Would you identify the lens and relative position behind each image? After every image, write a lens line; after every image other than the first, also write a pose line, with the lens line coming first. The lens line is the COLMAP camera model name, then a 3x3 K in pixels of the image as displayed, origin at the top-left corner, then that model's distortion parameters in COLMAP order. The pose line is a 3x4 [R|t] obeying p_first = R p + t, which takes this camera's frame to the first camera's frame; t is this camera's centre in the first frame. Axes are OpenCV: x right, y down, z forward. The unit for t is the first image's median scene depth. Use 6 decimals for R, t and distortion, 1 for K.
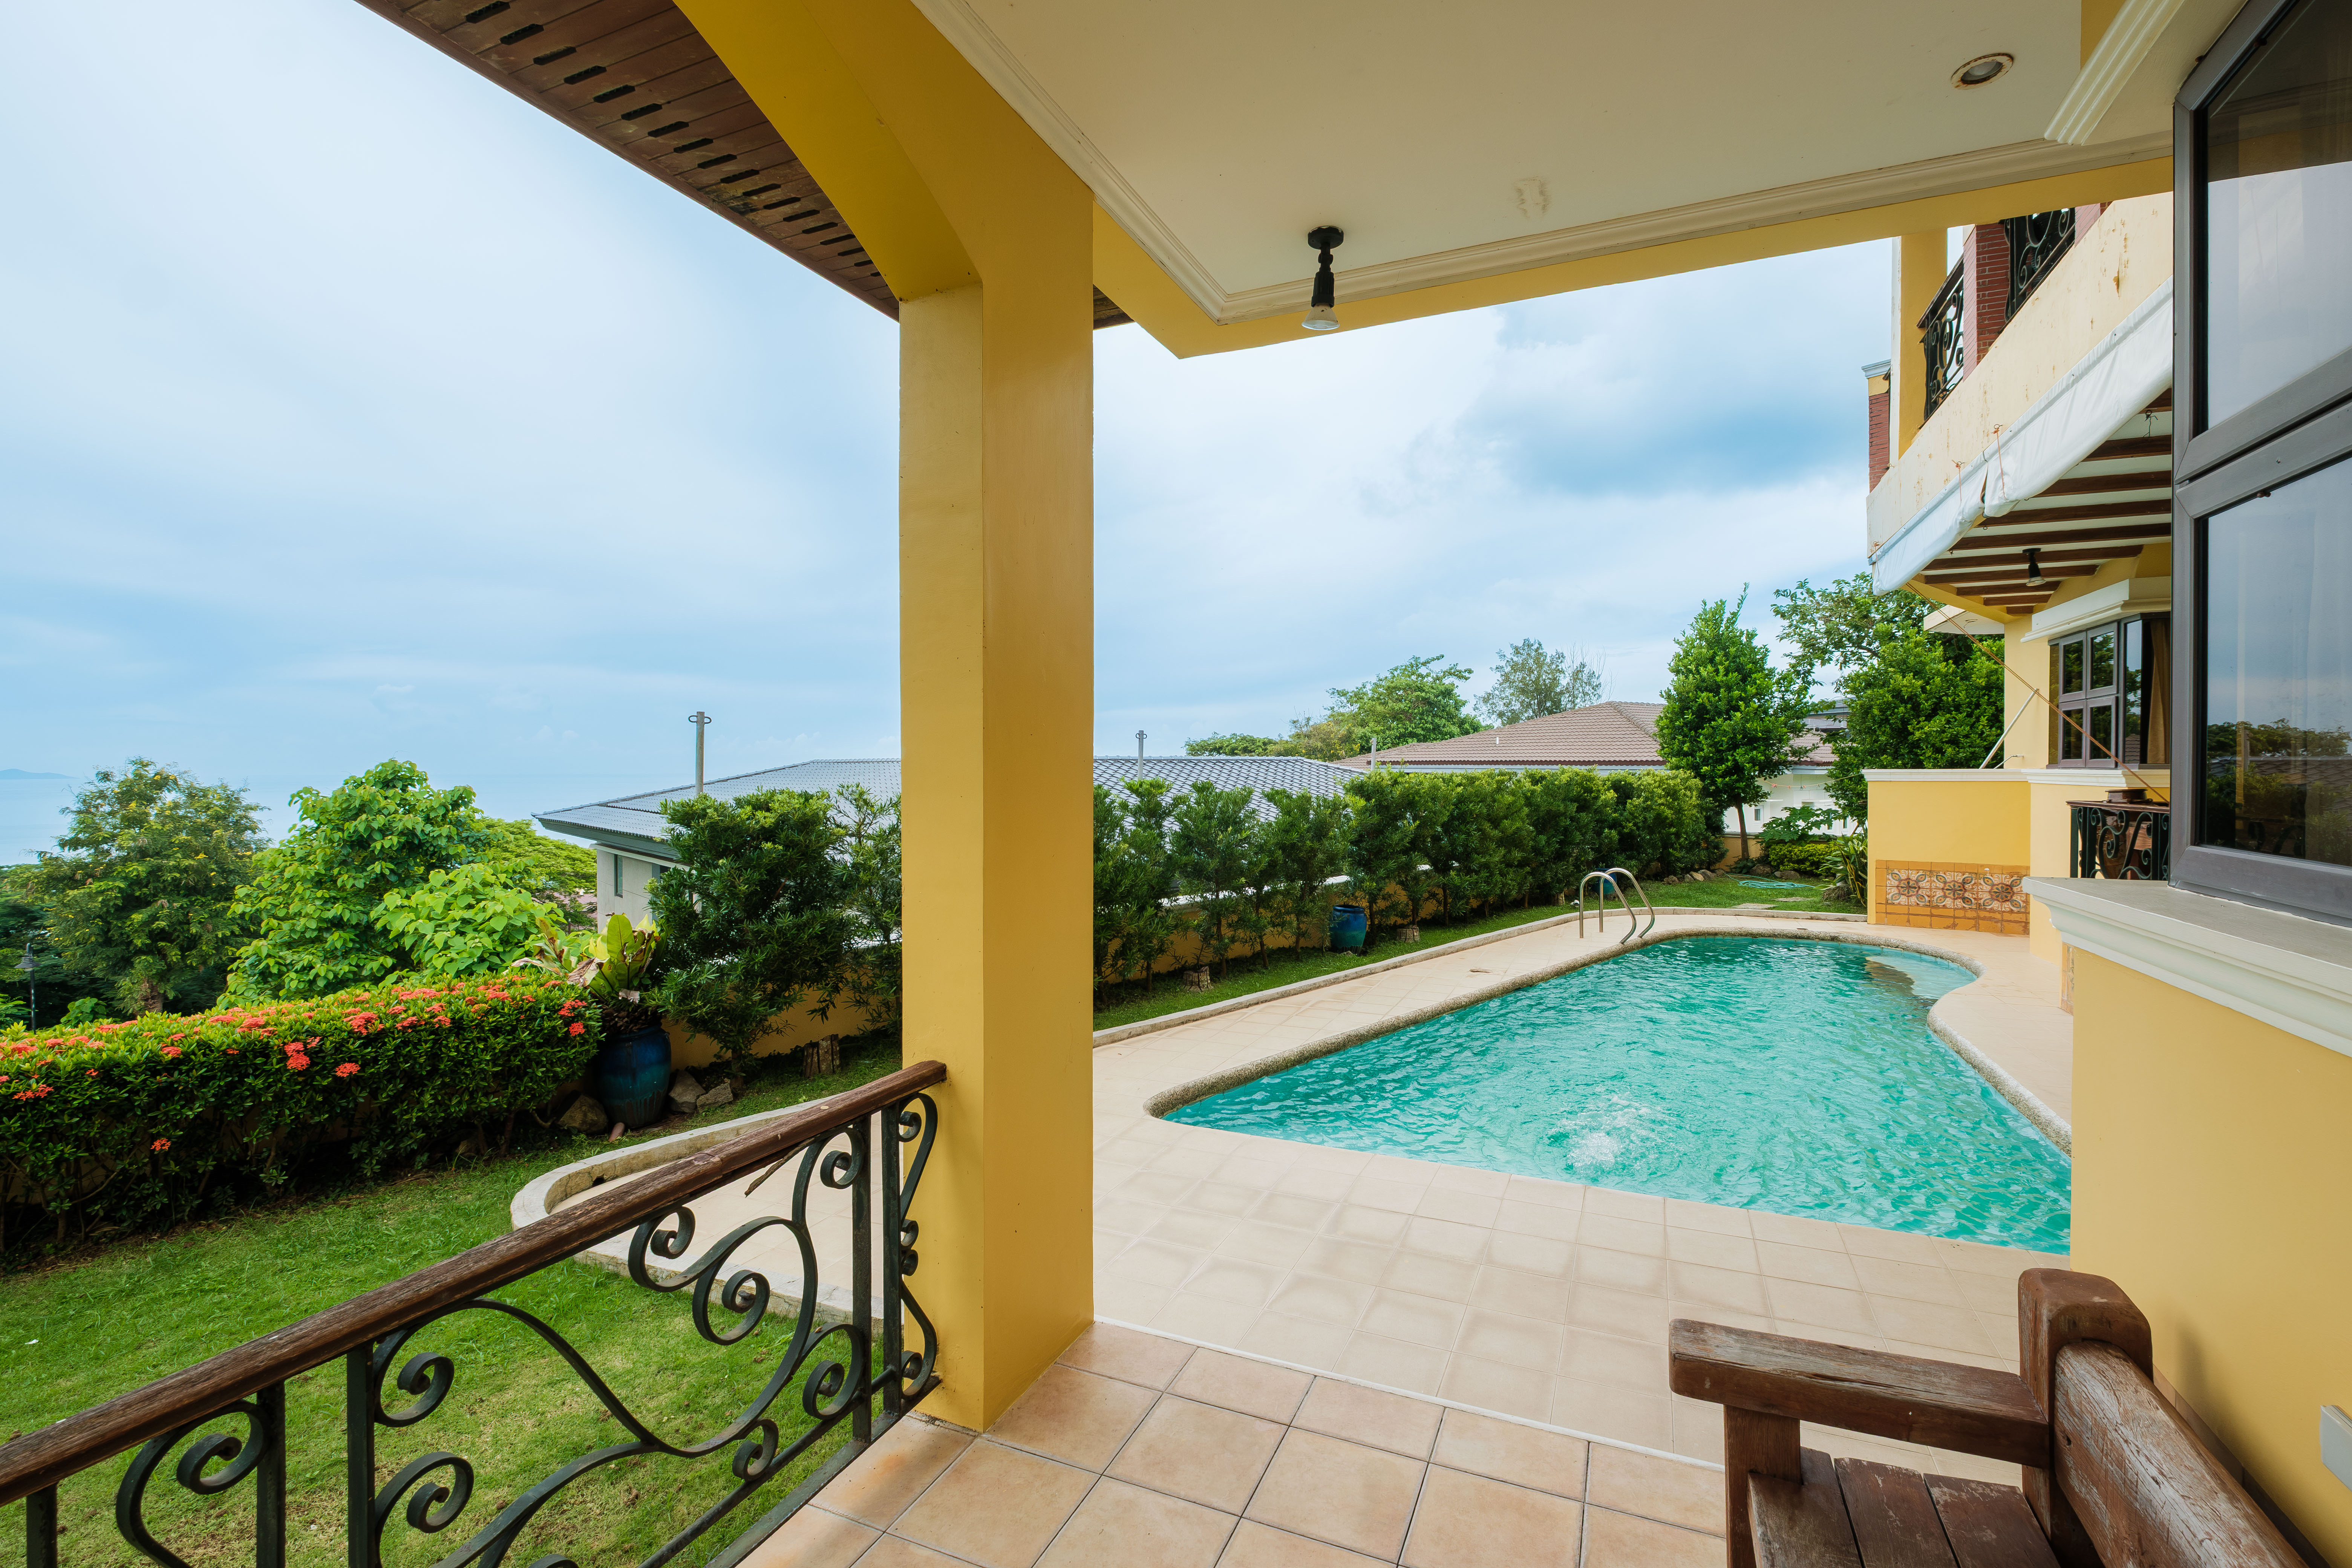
lens RADIAL K [[1071.3, 0, 1125.2], [0, 1071.3, 774.4], [0, 0, 1]] dist [-0.000124, -0.000412]
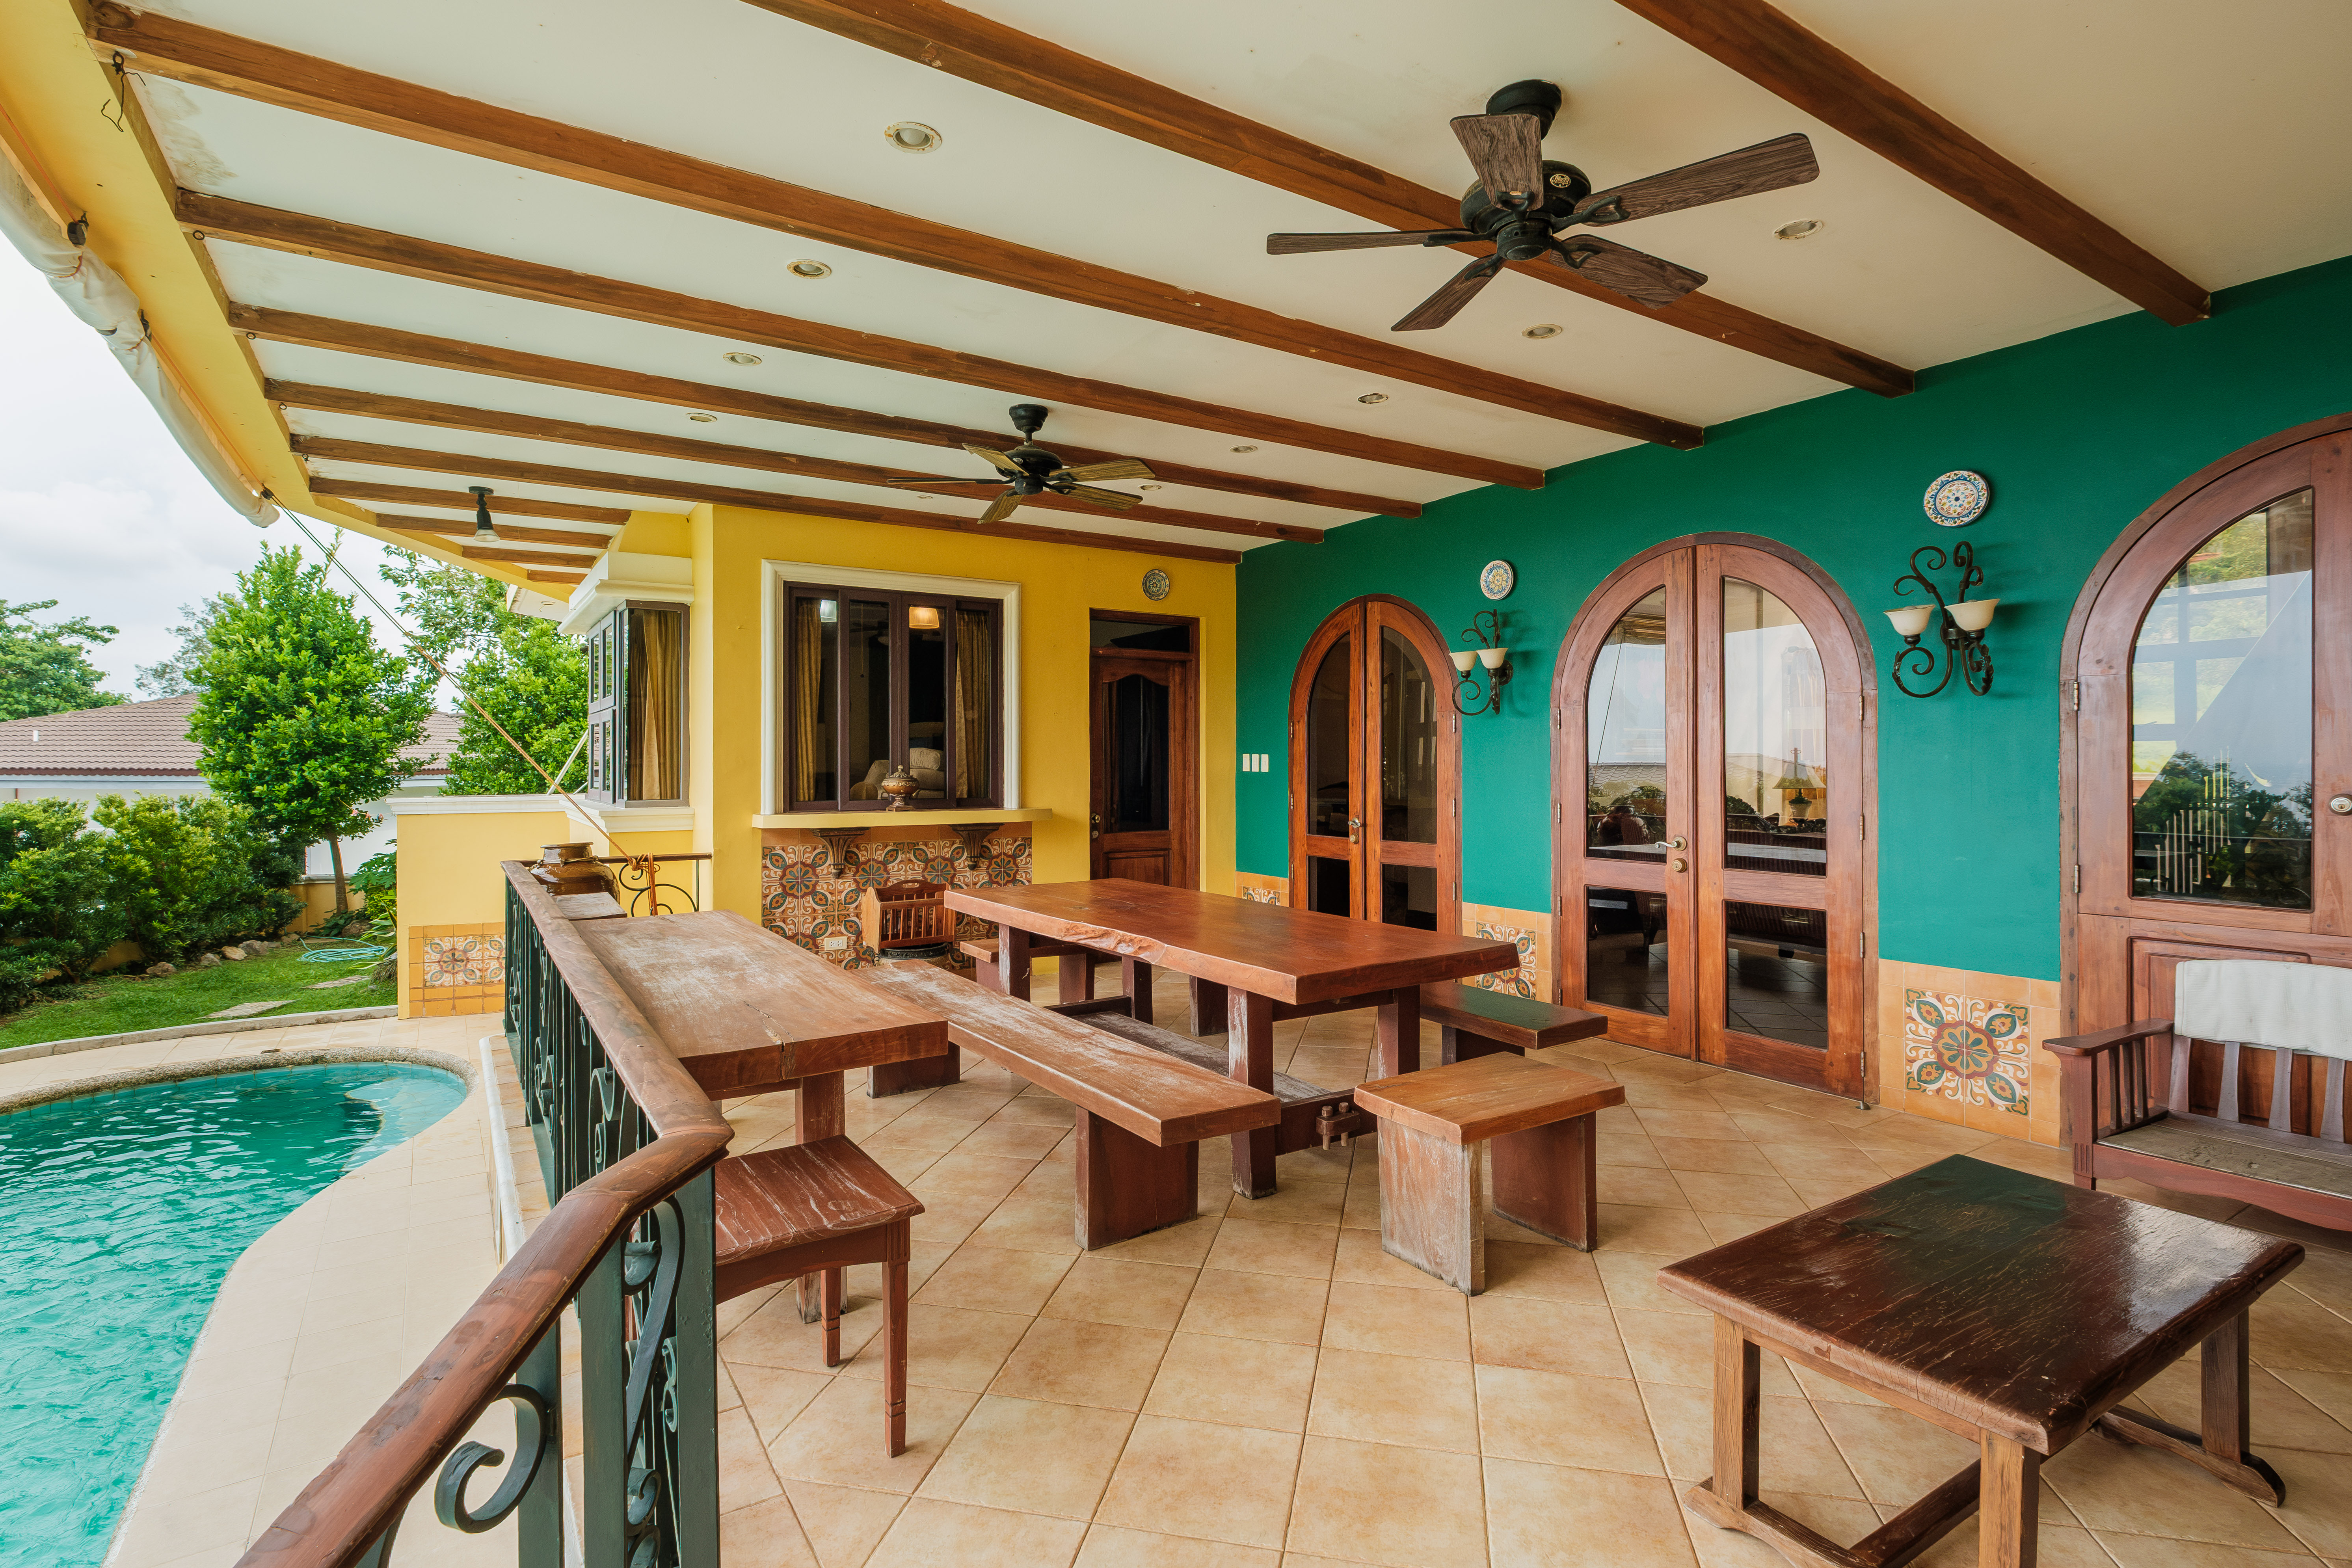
lens RADIAL K [[1169.3, 0, 1183.1], [0, 1169.3, 770.7], [0, 0, 1]] dist [-0.002176, -0.000589]
pose [[0.530130, -0.002194, 0.847914, 0.306163], [0.004100, 0.999992, 0.000024, -0.019783], [-0.847907, 0.003464, 0.530134, 0.154937]]
